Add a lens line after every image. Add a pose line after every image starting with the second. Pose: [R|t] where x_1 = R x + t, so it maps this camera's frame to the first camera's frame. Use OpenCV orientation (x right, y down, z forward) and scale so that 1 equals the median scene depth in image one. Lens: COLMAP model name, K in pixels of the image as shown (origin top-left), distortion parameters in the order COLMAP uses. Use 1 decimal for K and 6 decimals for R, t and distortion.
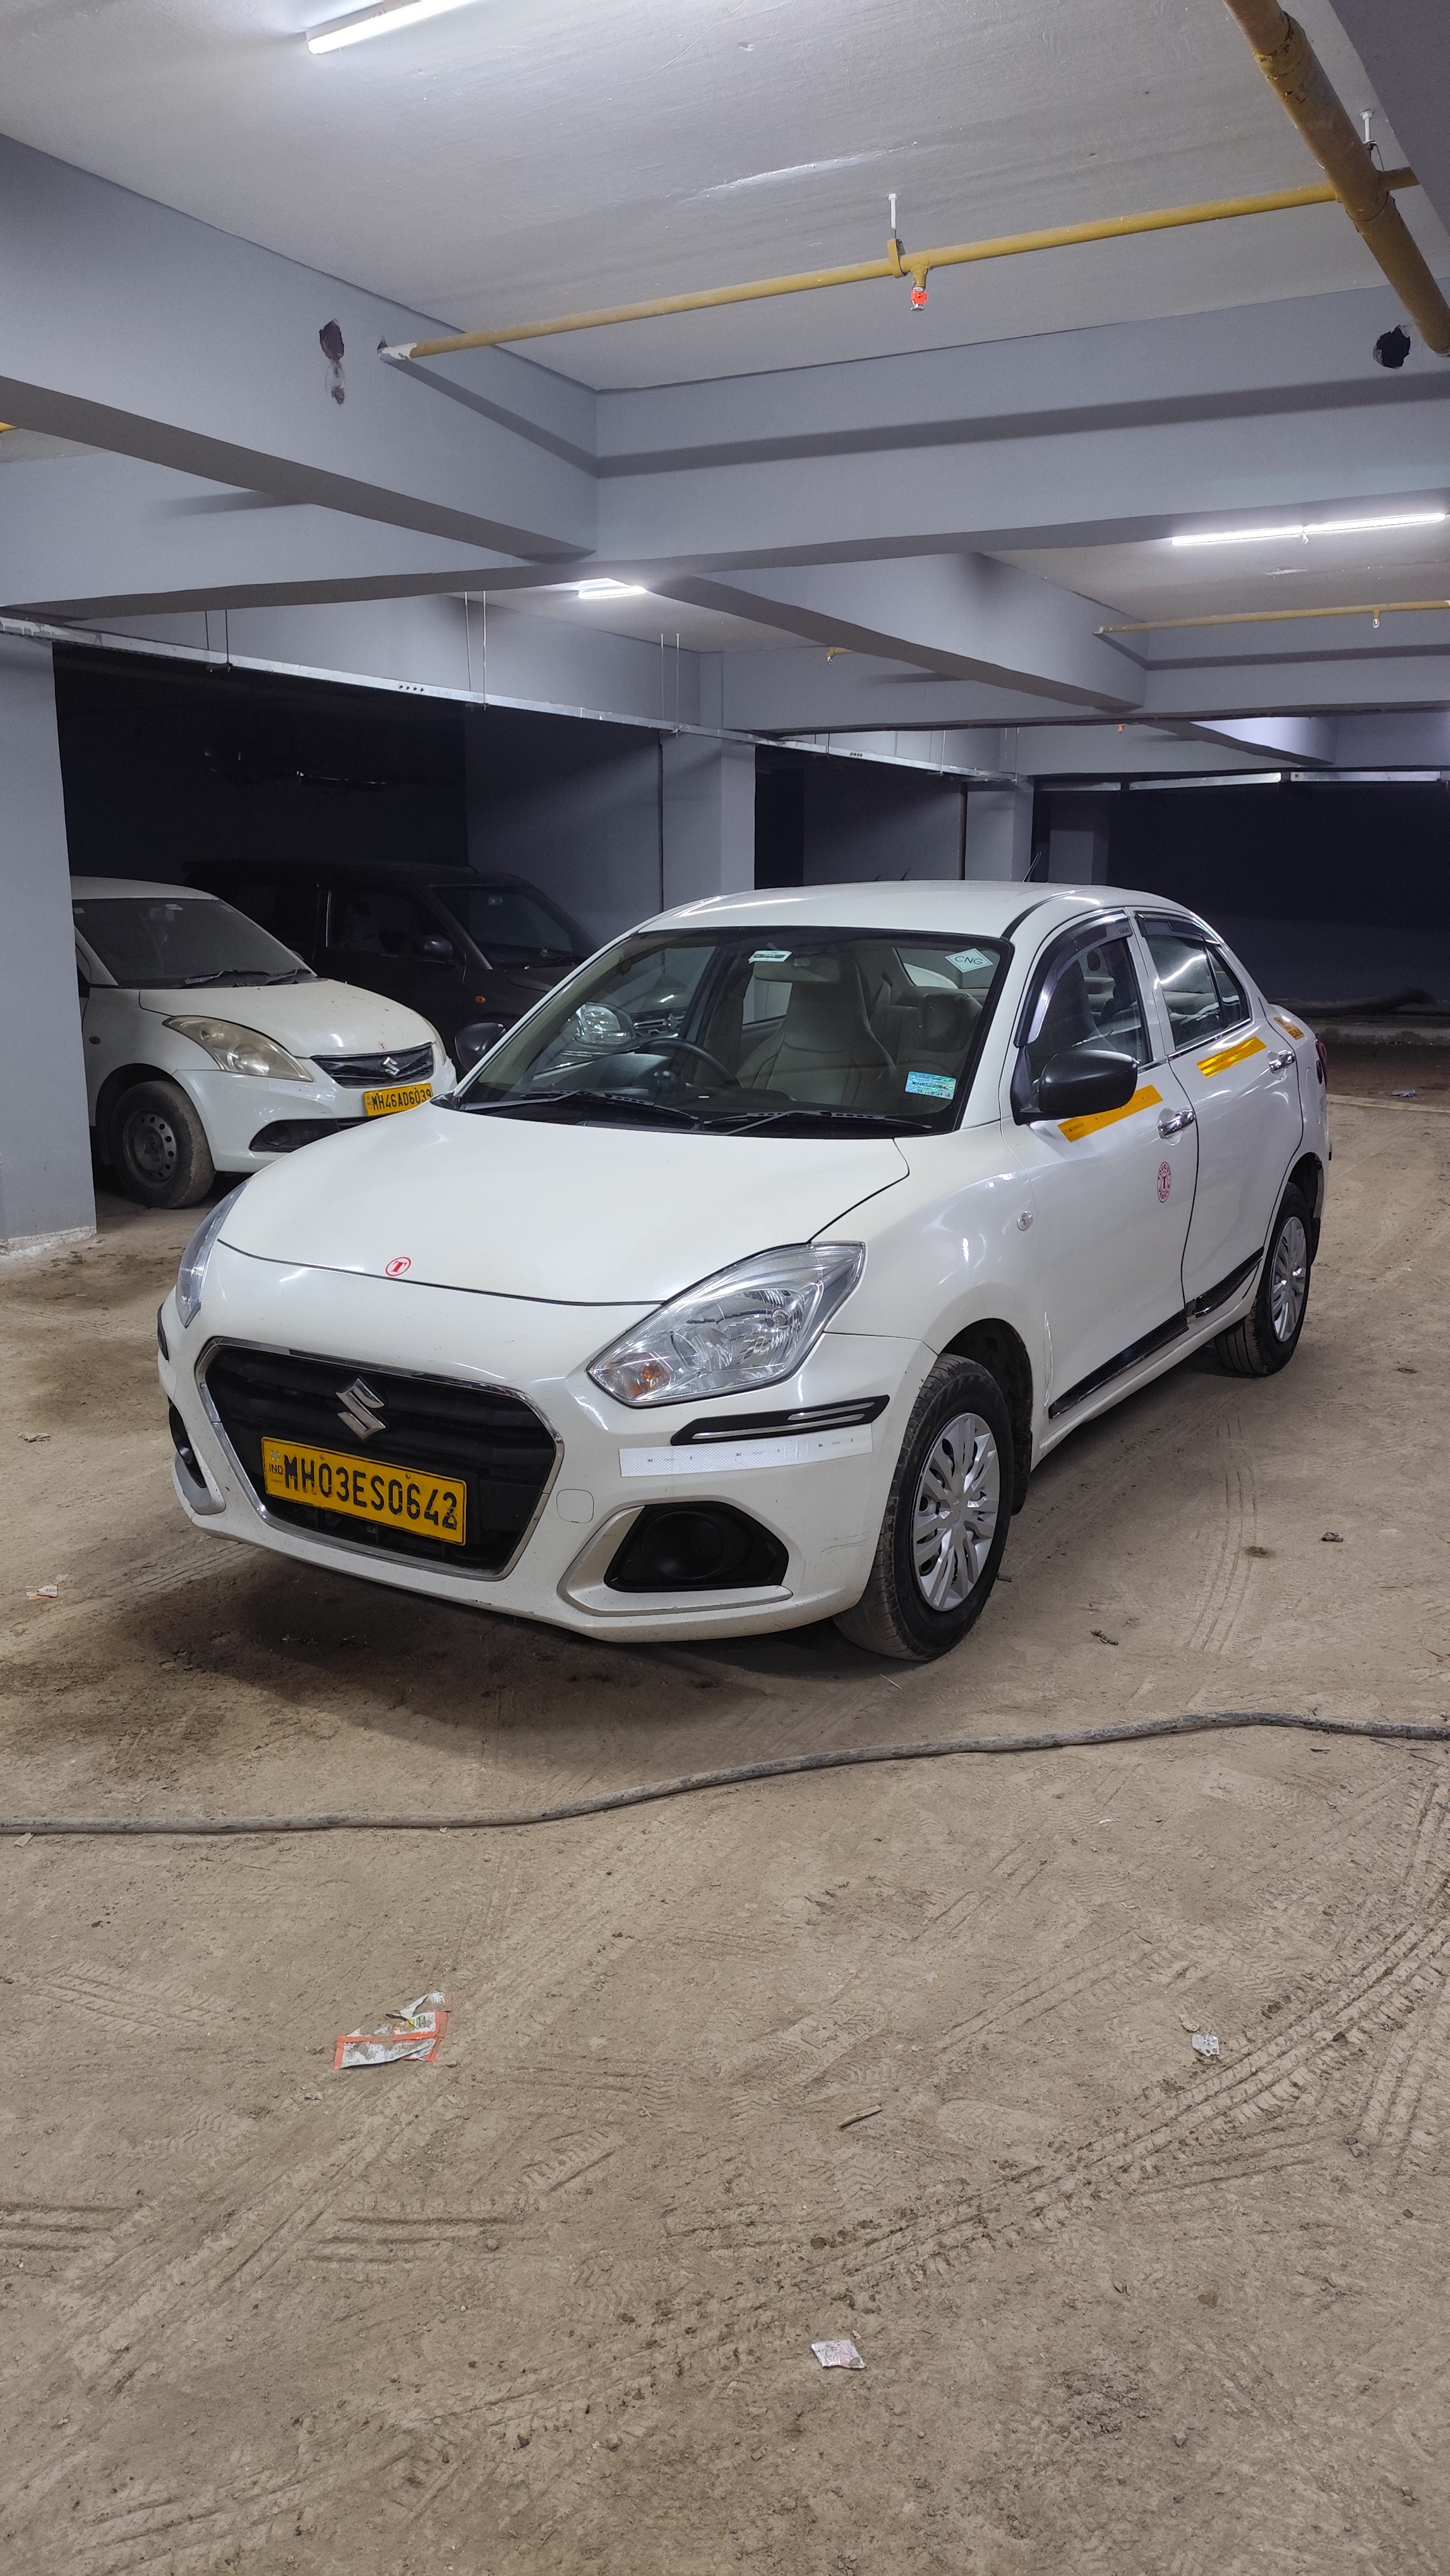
lens RADIAL K [[1787.8, 0, 717.3], [0, 1787.8, 1295.8], [0, 0, 1]] dist [0.012906, -0.010914]
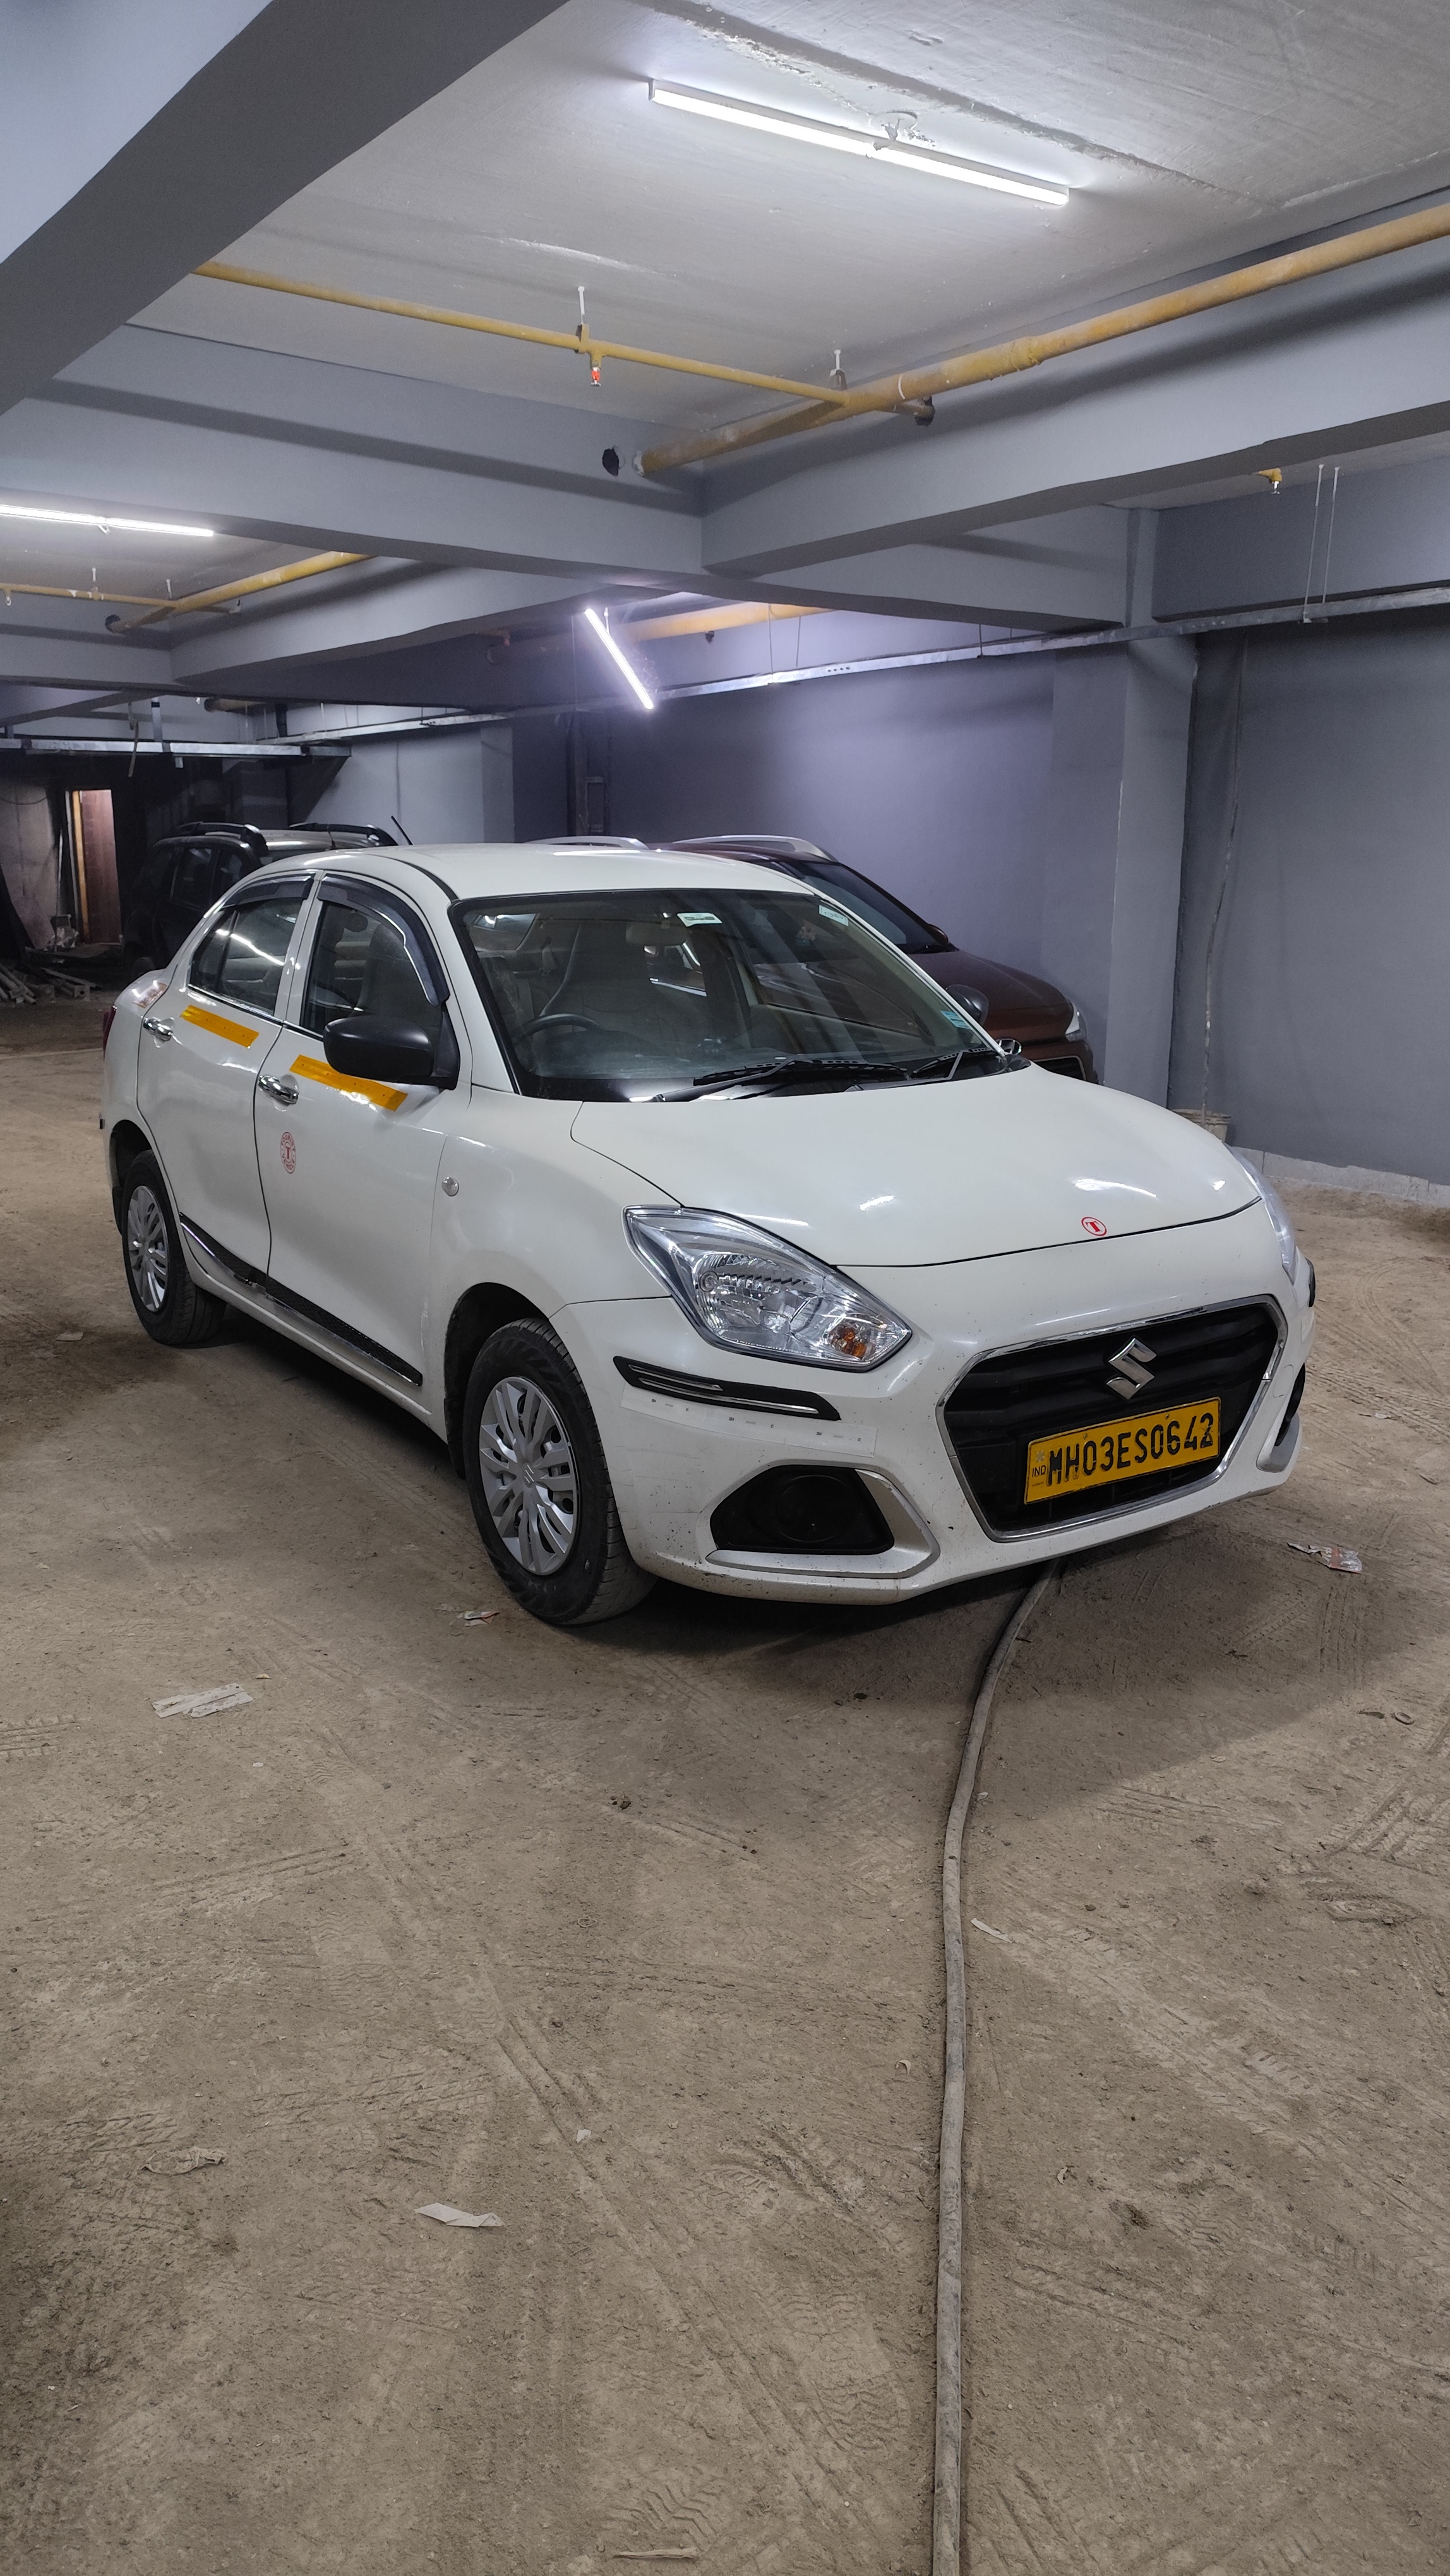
lens RADIAL K [[1787.8, 0, 725.3], [0, 1787.8, 1284.7], [0, 0, 1]] dist [0.012906, -0.010914]
pose [[0.437725, -0.214516, 0.873144, -1.153175], [0.217422, 0.967554, 0.128713, -0.158880], [-0.872424, 0.133500, 0.470163, 0.714629]]
